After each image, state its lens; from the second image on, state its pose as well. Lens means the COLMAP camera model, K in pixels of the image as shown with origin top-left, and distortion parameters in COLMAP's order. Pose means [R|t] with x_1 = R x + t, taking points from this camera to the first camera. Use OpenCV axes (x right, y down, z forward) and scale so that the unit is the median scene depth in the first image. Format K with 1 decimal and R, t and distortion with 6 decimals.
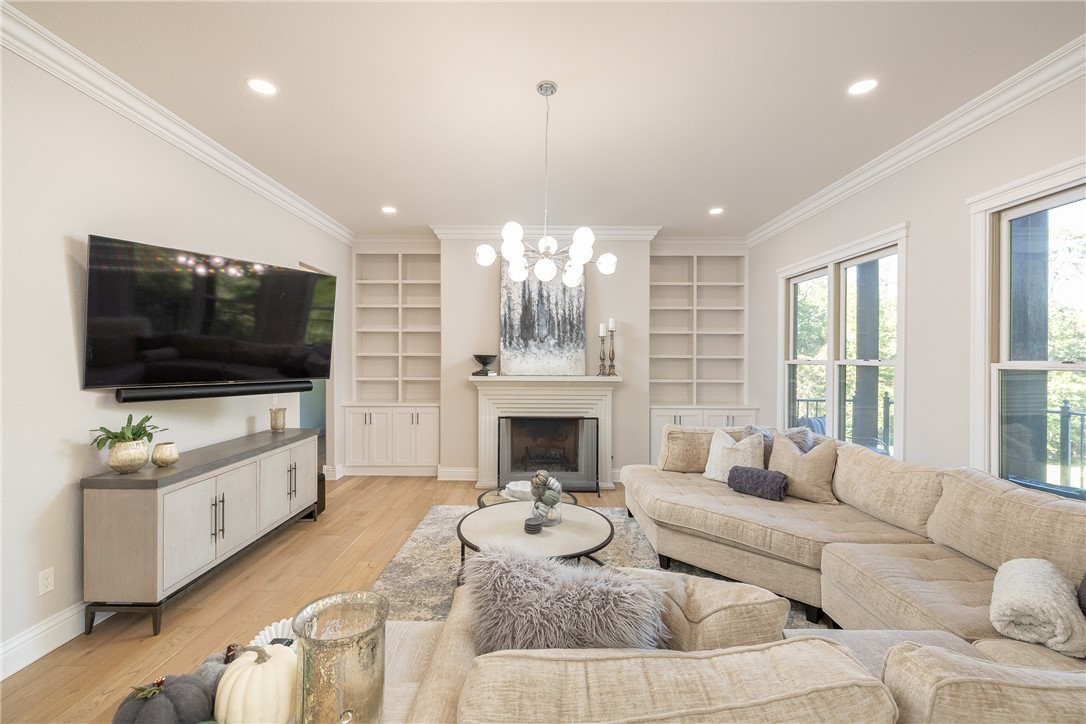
lens RADIAL K [[460.1, 0, 539.3], [0, 460.1, 361.3], [0, 0, 1]] dist [0.000556, 0.000003]
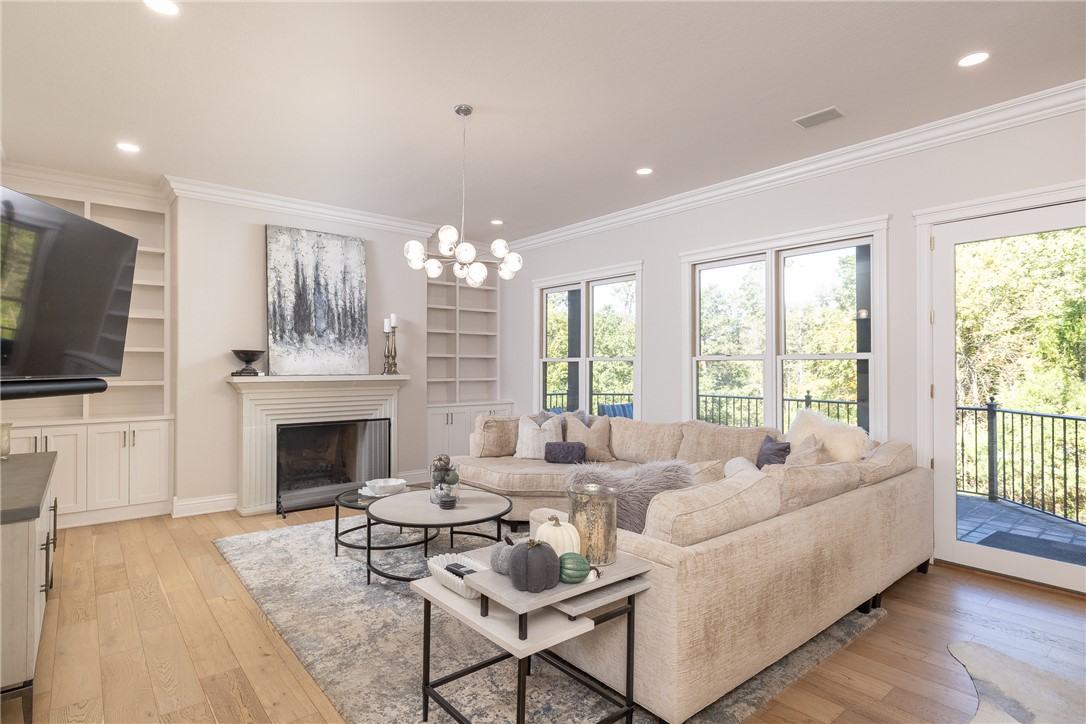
lens RADIAL K [[562.0, 0, 544.8], [0, 562.0, 361.1], [0, 0, 1]] dist [-0.001324, -0.000468]
pose [[0.761650, 0.002339, 0.647984, -0.359603], [0.007106, 0.999903, -0.011961, 0.020278], [-0.647949, 0.013715, 0.761560, -0.085630]]
